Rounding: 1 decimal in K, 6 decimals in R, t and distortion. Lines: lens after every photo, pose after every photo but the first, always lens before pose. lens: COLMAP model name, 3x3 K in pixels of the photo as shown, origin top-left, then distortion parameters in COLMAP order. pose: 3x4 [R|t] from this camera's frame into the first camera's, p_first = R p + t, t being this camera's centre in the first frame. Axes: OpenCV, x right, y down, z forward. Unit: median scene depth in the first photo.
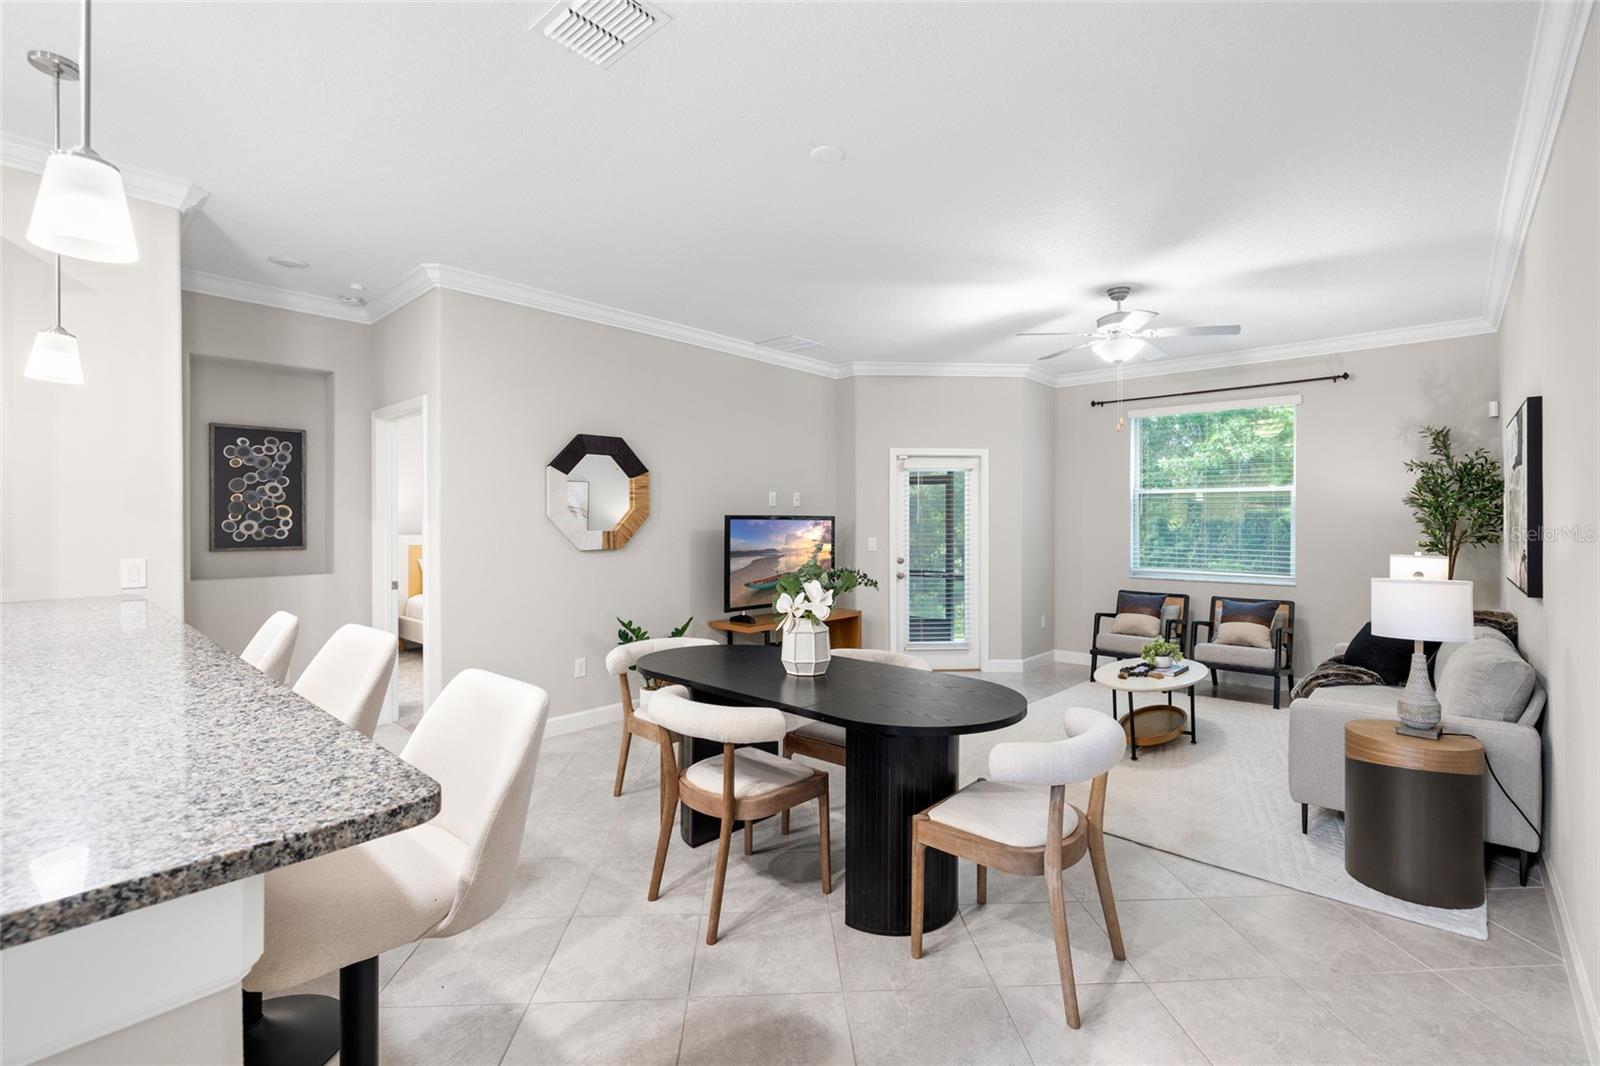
lens RADIAL K [[710.3, 0, 799.4], [0, 710.3, 529.1], [0, 0, 1]] dist [-0.002884, -0.000316]
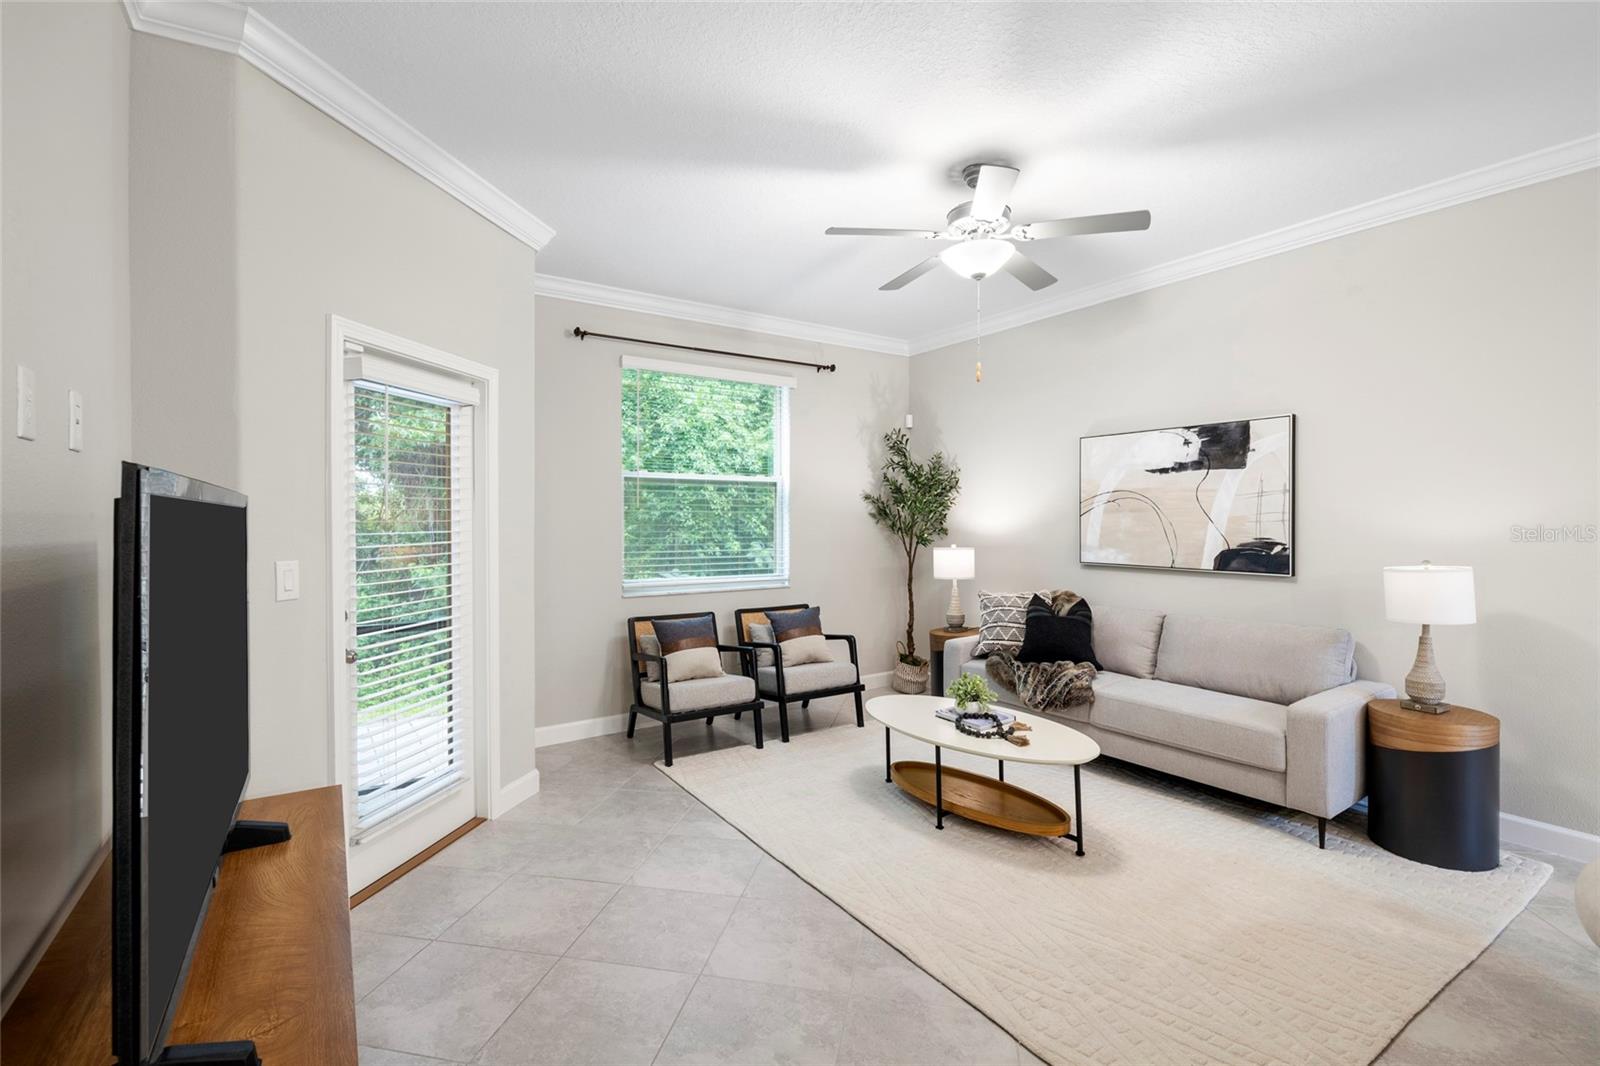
lens RADIAL K [[719.7, 0, 802.7], [0, 719.7, 522.1], [0, 0, 1]] dist [-0.001977, 0.000220]
pose [[0.241584, -0.004525, 0.970369, -0.248608], [0.011223, 0.999935, 0.001869, -0.006132], [-0.970315, 0.010439, 0.241619, 0.964620]]
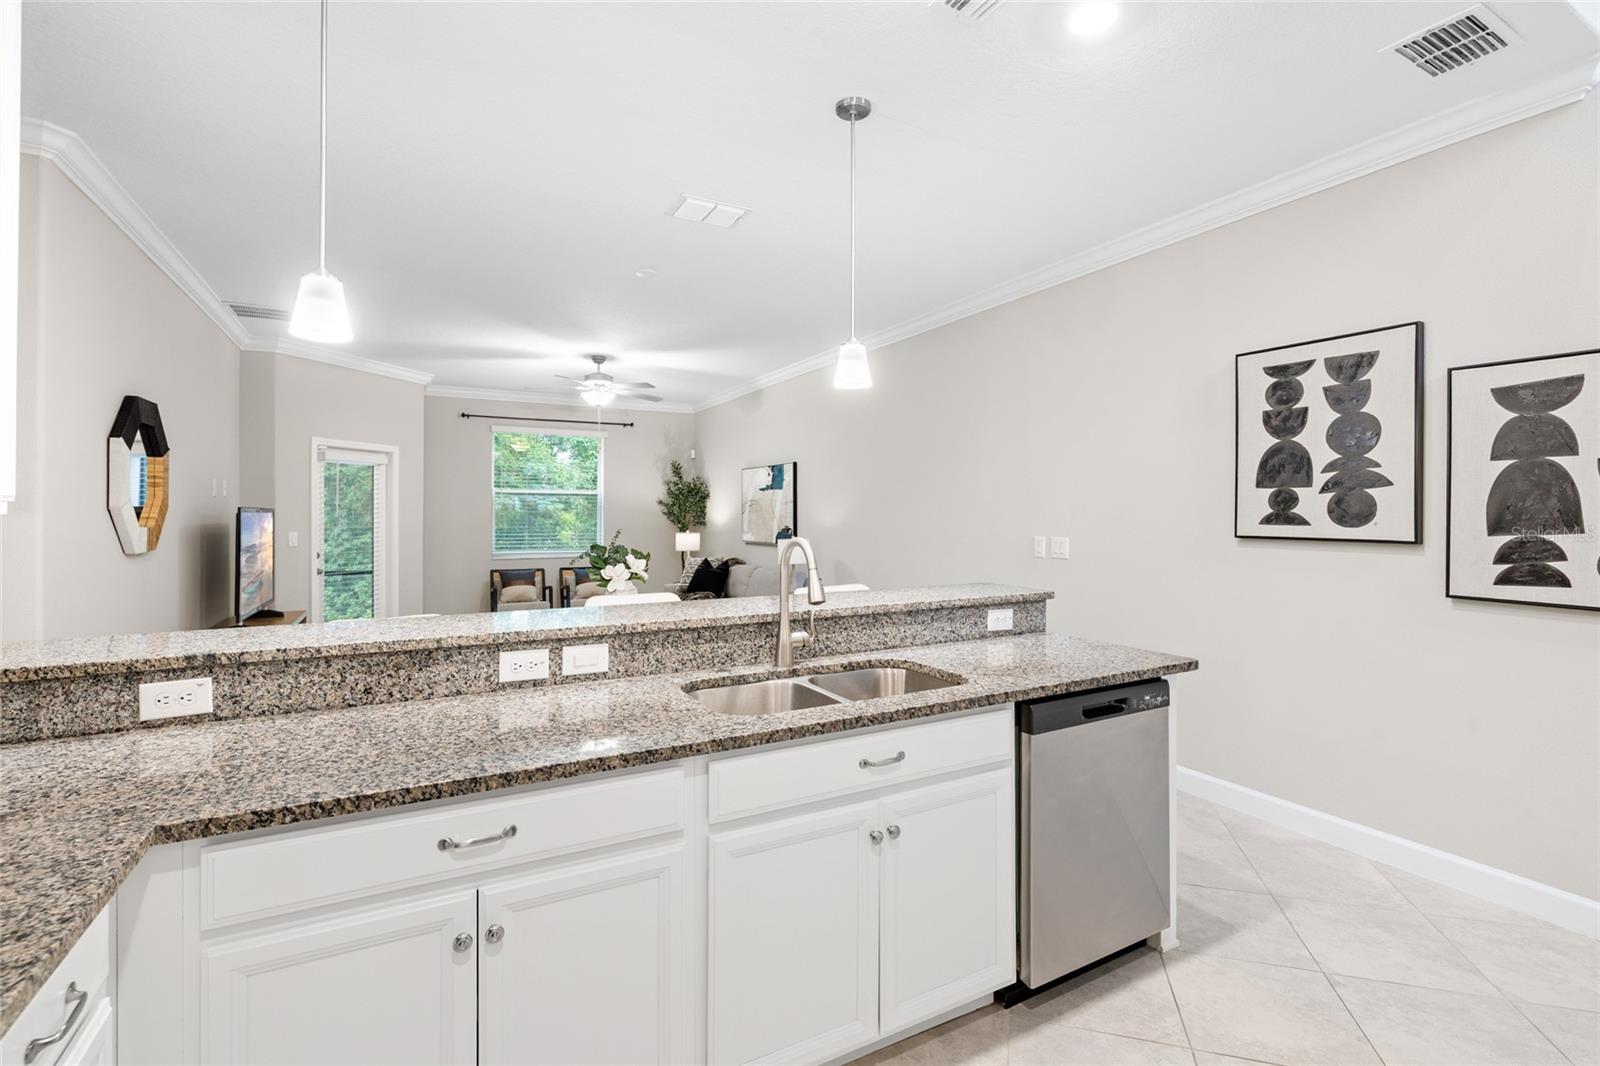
lens RADIAL K [[723.1, 0, 799.6], [0, 723.1, 514.3], [0, 0, 1]] dist [-0.003472, -0.000159]
pose [[0.332273, -0.000828, 0.943183, -0.797497], [0.012293, 0.999918, -0.003453, -0.000510], [-0.943103, 0.012741, 0.332257, 0.108916]]
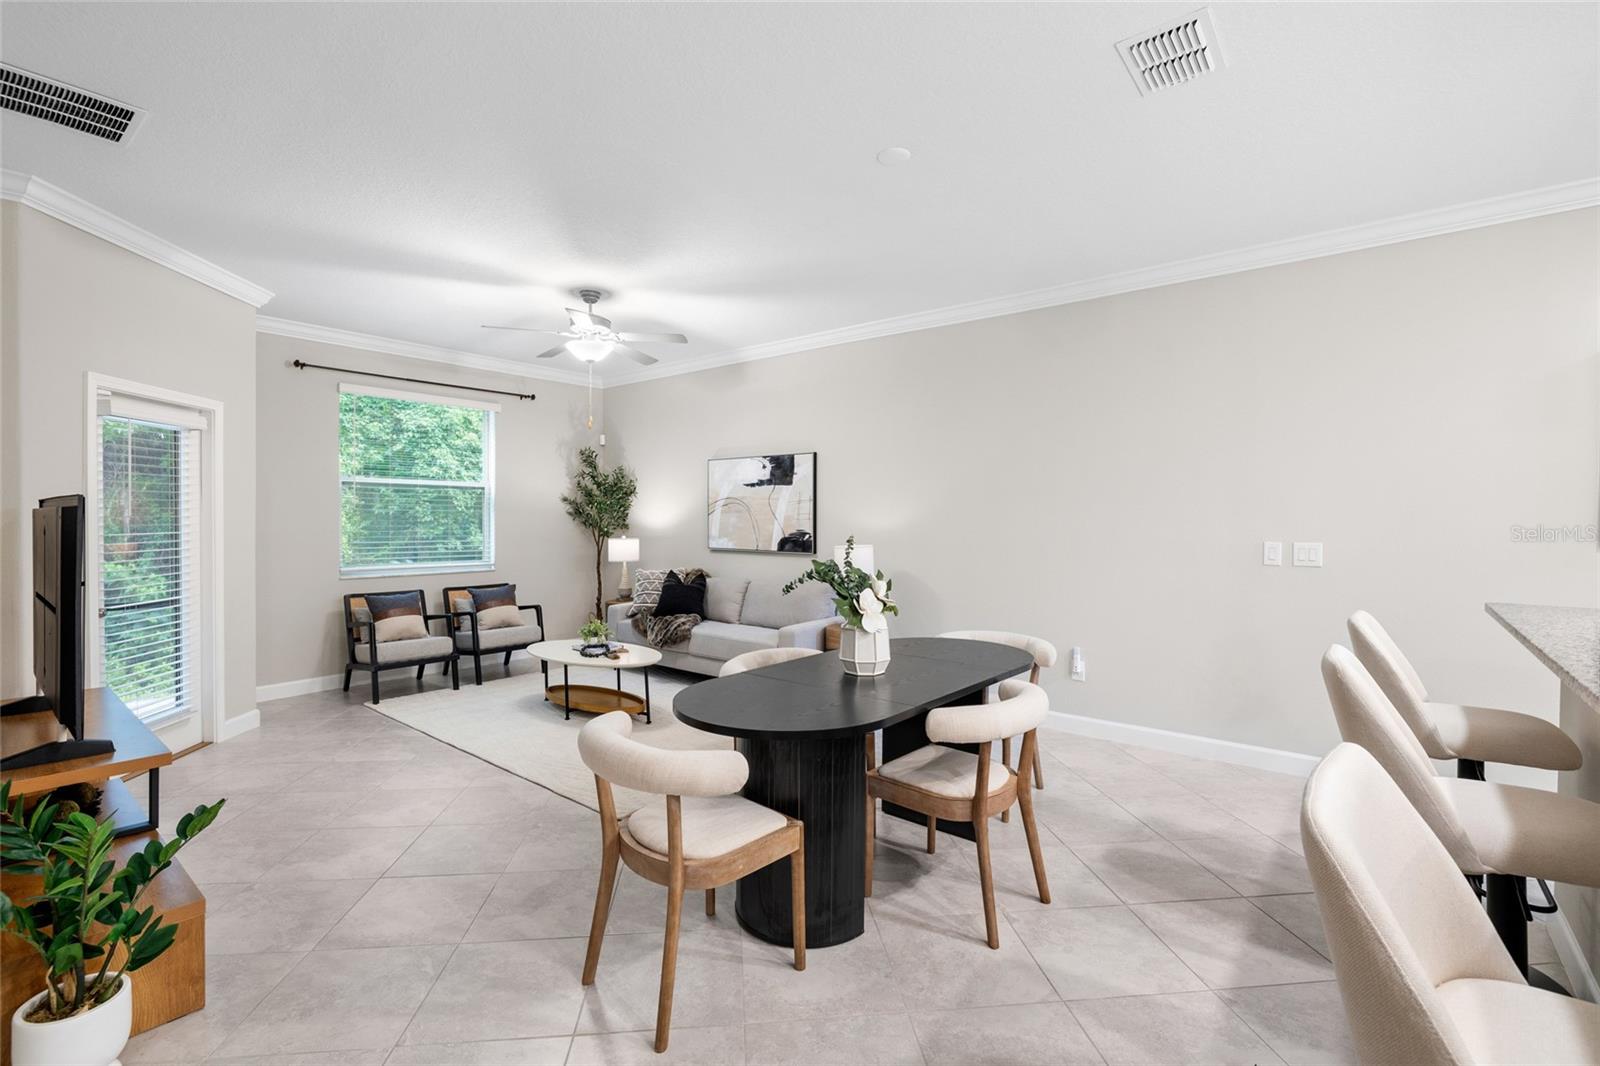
lens RADIAL K [[712.0, 0, 799.0], [0, 712.0, 522.3], [0, 0, 1]] dist [-0.004378, 0.000449]
pose [[-0.050414, -0.008101, 0.998696, -0.599467], [0.007234, 0.999938, 0.008476, -0.004944], [-0.998702, 0.007652, -0.050352, 0.721353]]
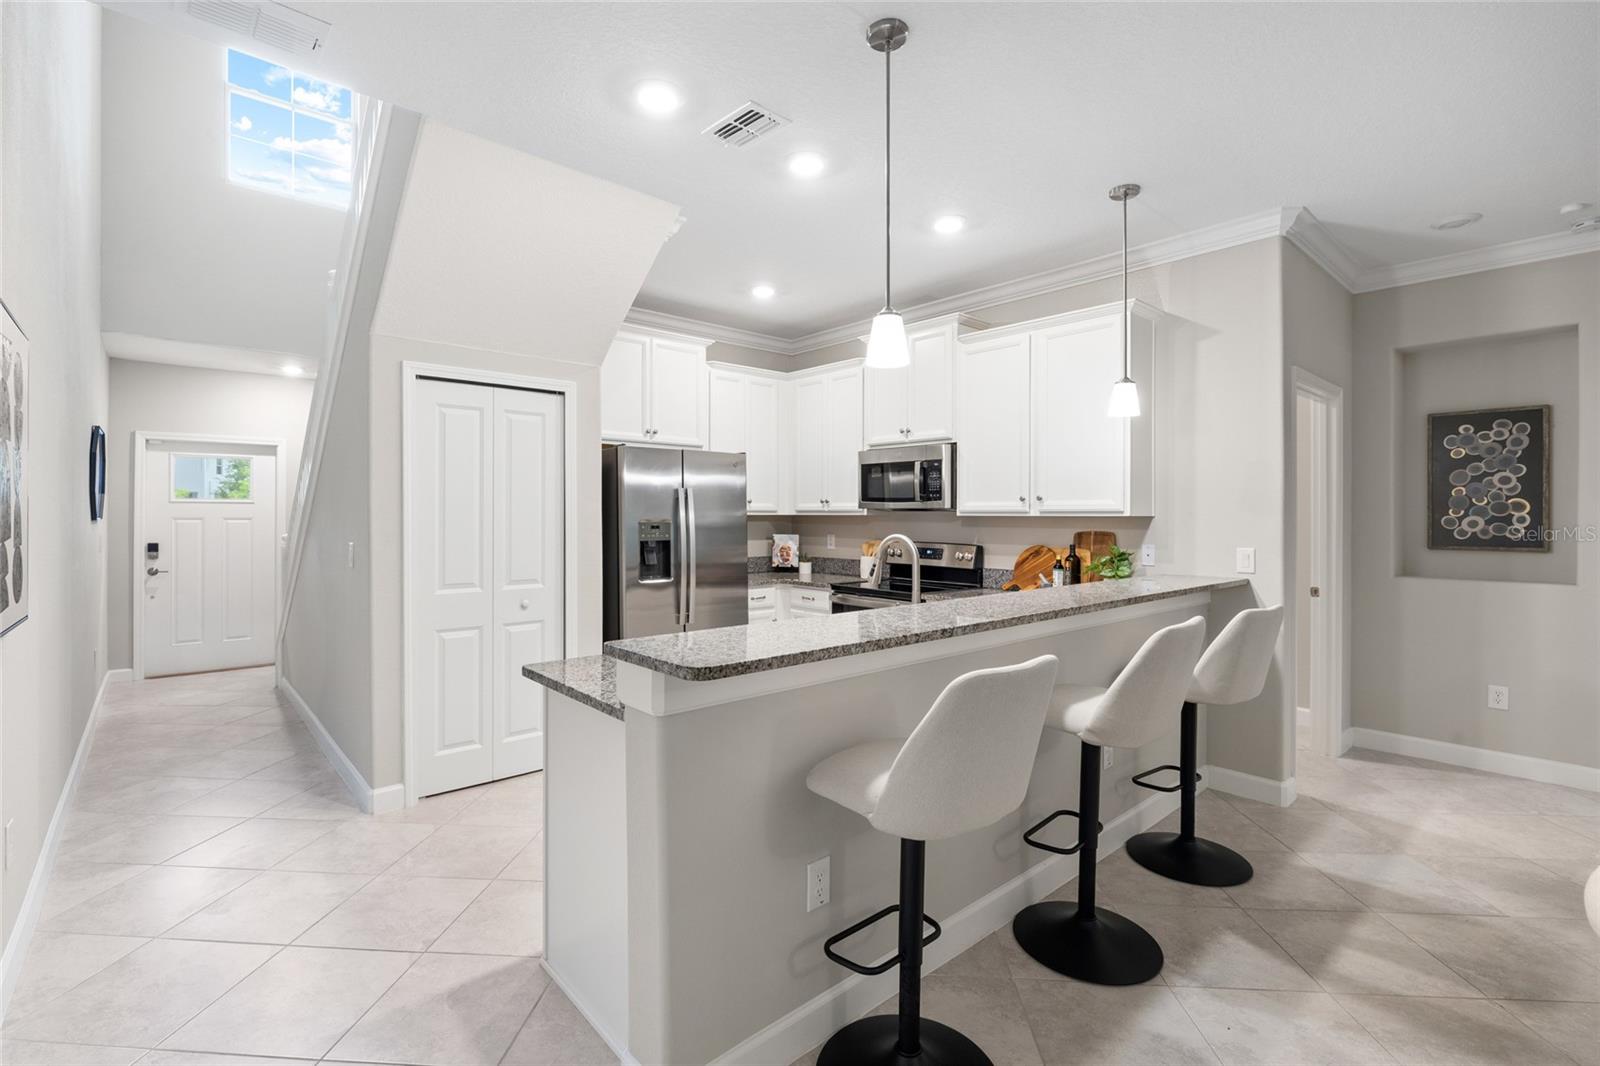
lens RADIAL K [[723.1, 0, 799.6], [0, 723.1, 514.3], [0, 0, 1]] dist [-0.003472, -0.000159]
pose [[-0.108426, -0.004815, -0.994093, 0.214616], [-0.015212, 0.999879, -0.003184, 0.000852], [0.993988, 0.014777, -0.108487, 0.249780]]
